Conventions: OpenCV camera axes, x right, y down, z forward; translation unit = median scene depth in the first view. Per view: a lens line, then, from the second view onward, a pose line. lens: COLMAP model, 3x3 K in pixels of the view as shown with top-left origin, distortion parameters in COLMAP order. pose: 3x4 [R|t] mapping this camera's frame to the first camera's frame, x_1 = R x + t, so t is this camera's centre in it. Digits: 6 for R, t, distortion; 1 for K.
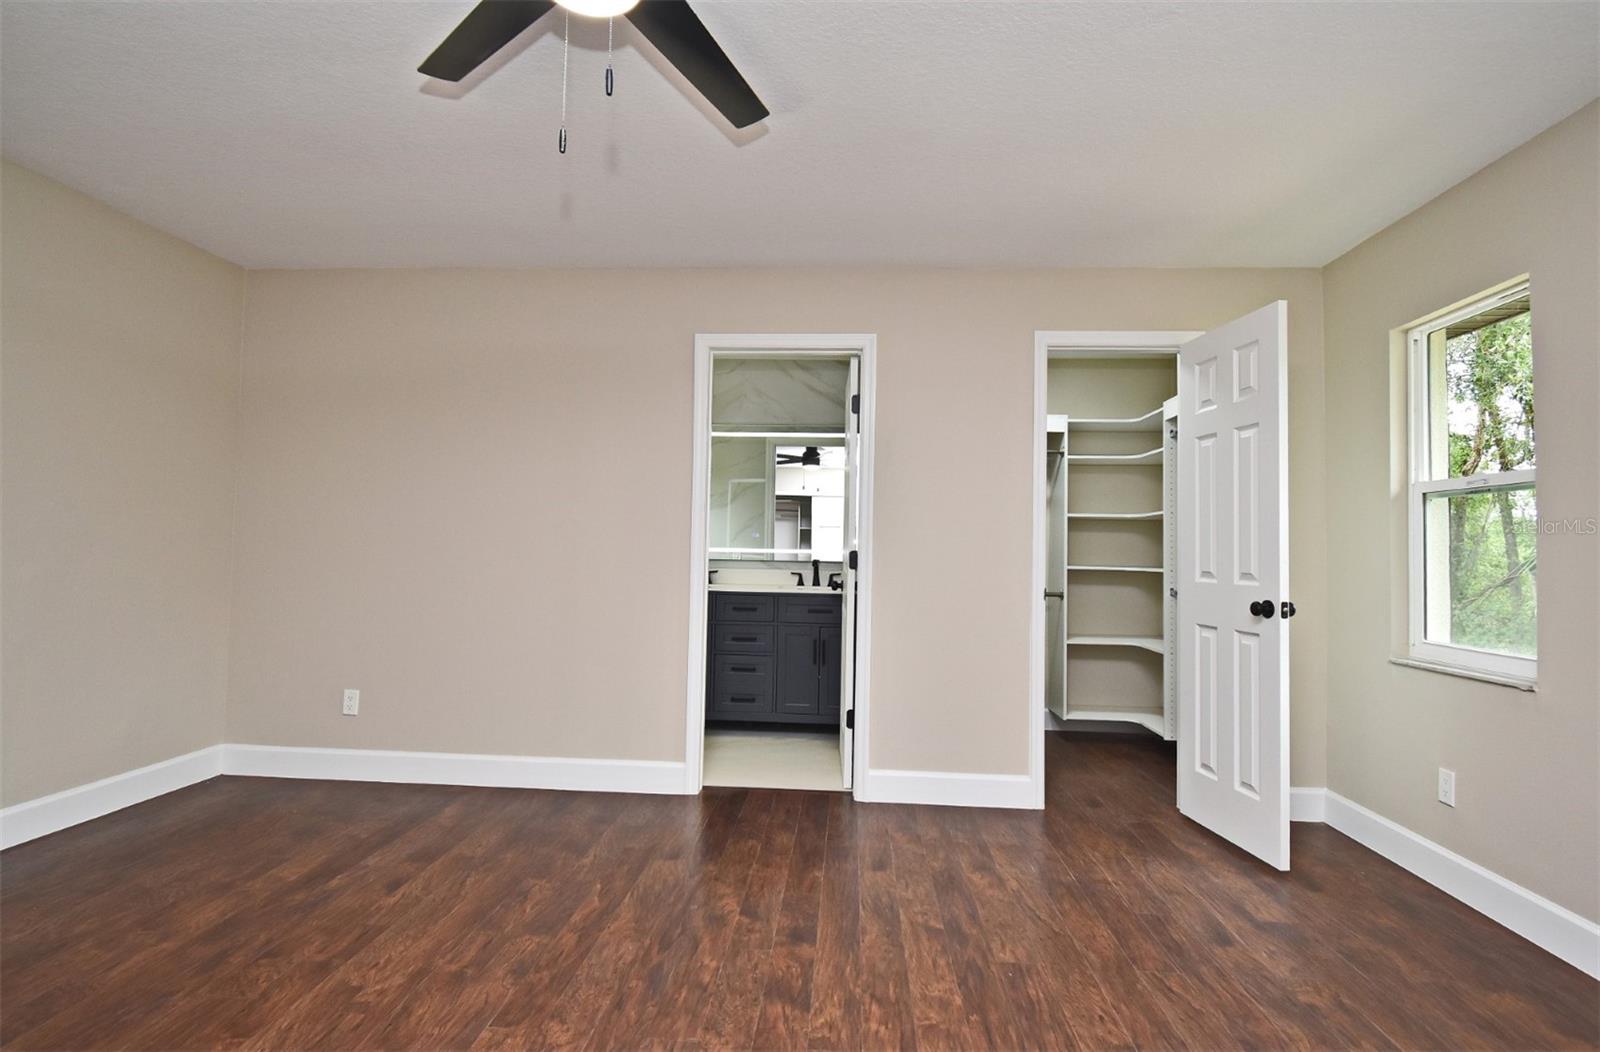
lens RADIAL K [[767.1, 0, 800.0], [0, 767.1, 526.0], [0, 0, 1]] dist [0.015124, -0.021668]
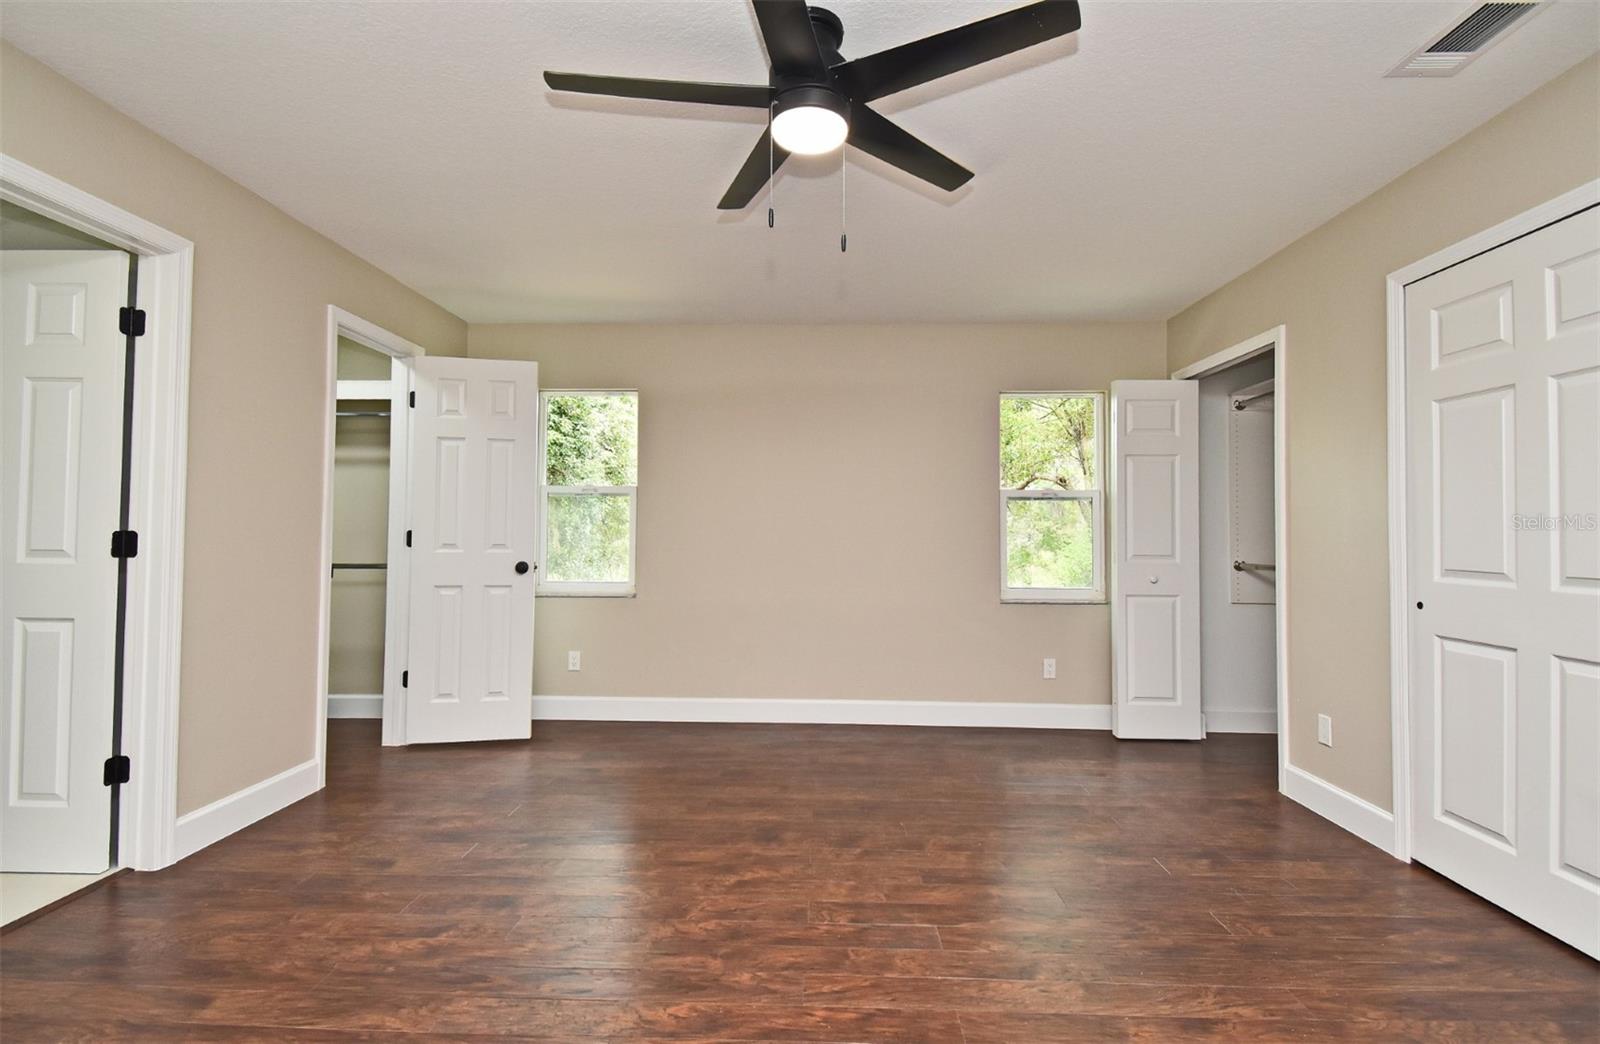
lens RADIAL K [[730.0, 0, 802.3], [0, 730.0, 528.1], [0, 0, 1]] dist [0.055897, -0.038522]
pose [[-0.056976, -0.007717, 0.998346, -0.851716], [-0.040773, 0.999154, 0.005396, 0.002174], [-0.997543, -0.040398, -0.057242, 0.559299]]
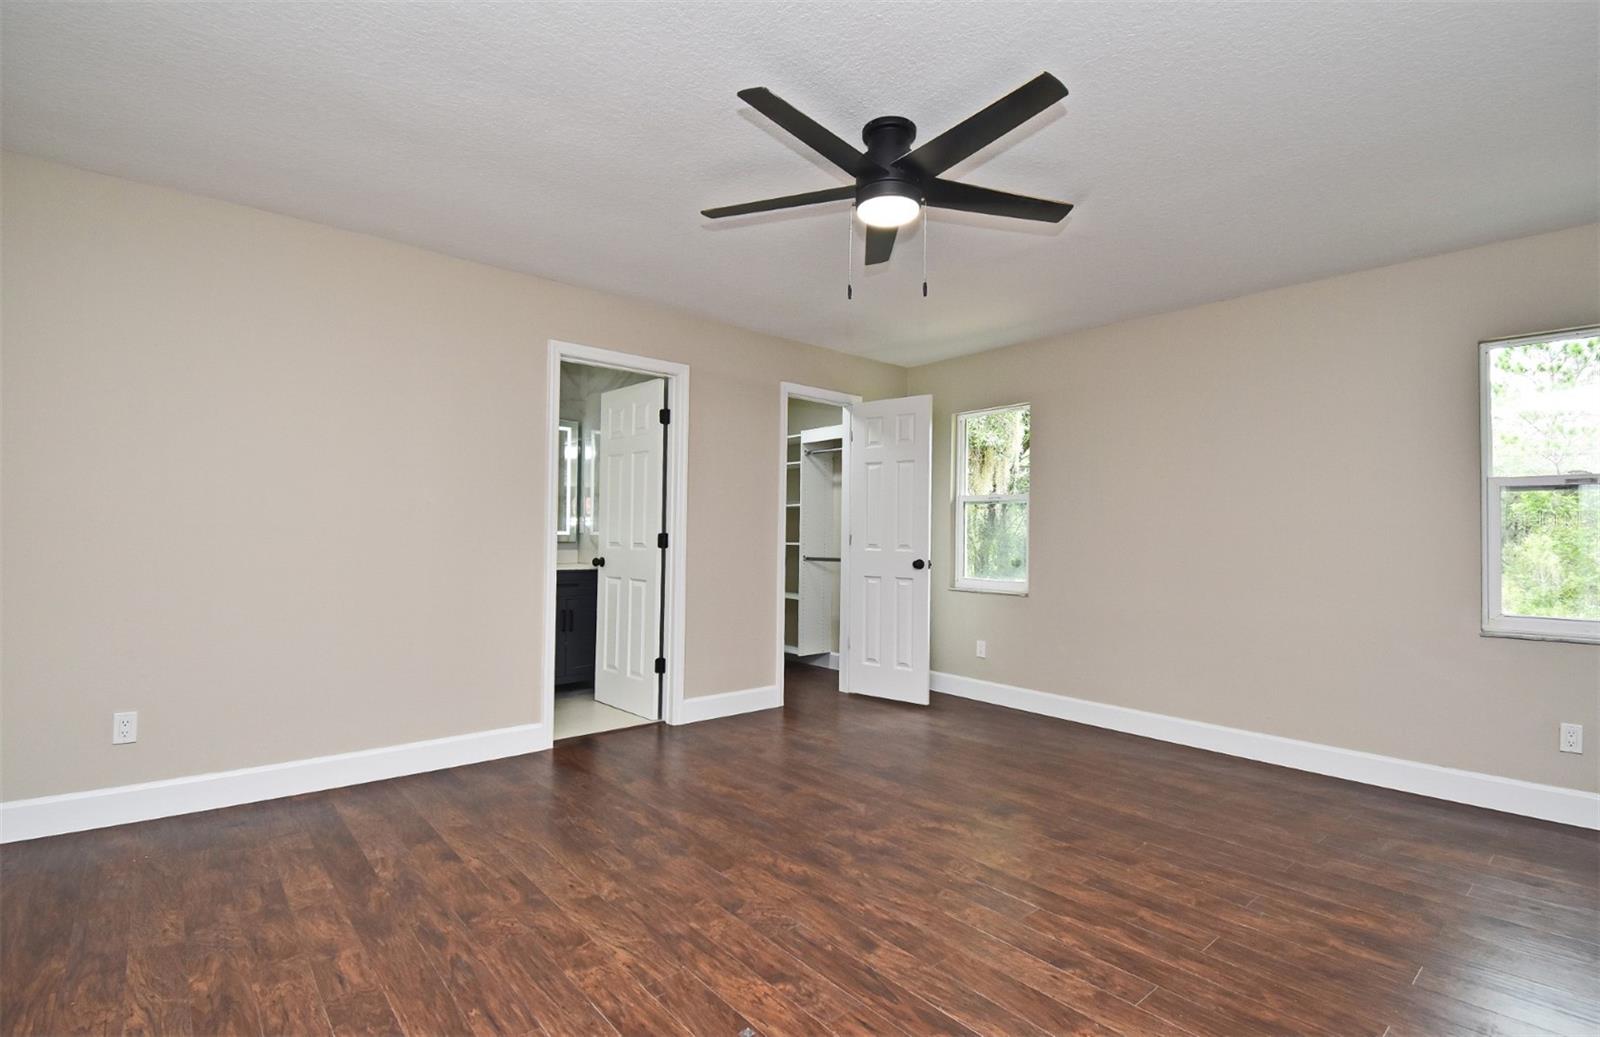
lens RADIAL K [[750.4, 0, 800.0], [0, 750.4, 518.5], [0, 0, 1]] dist [0.000713, -0.000448]
pose [[0.703365, 0.006911, 0.710795, -0.865878], [-0.023801, 0.999621, 0.013833, -0.017982], [-0.710430, -0.026647, 0.703263, -0.042766]]
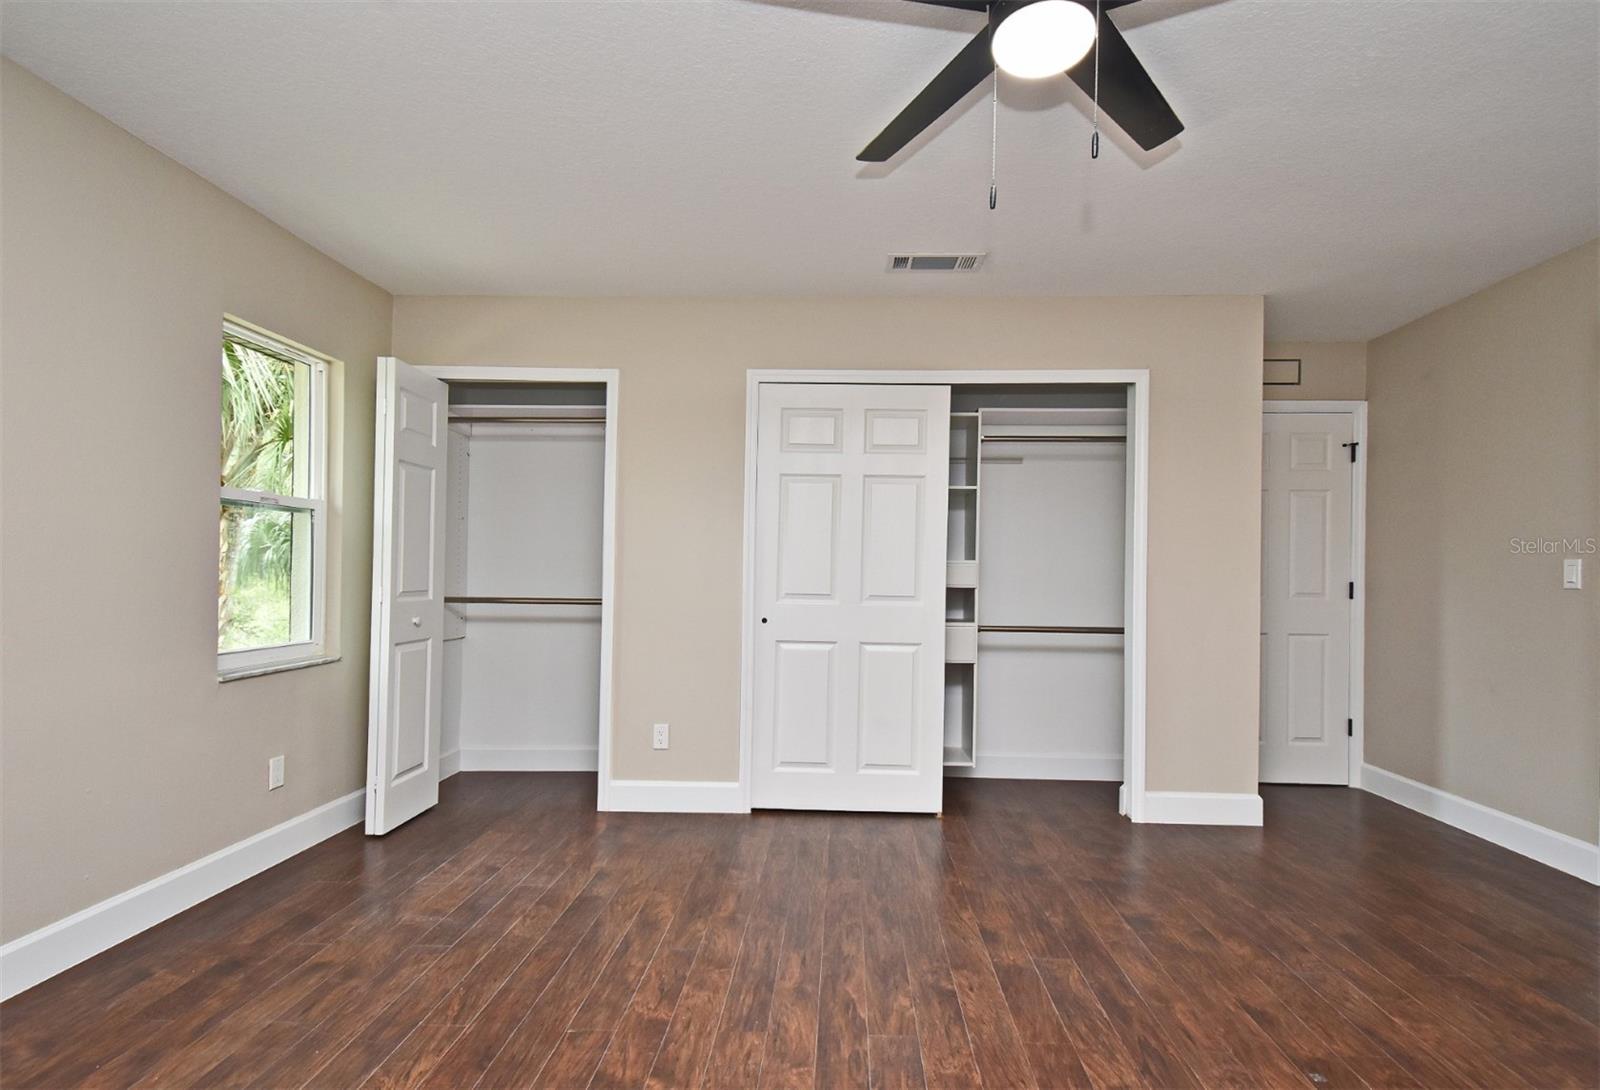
lens RADIAL K [[763.0, 0, 840.4], [0, 763.0, 576.9], [0, 0, 1]] dist [0.002165, -0.000072]
pose [[-0.997359, -0.025463, -0.068016, 0.020058], [-0.023535, 0.999303, -0.028991, 0.033557], [0.068706, -0.027313, -0.997263, 1.057487]]
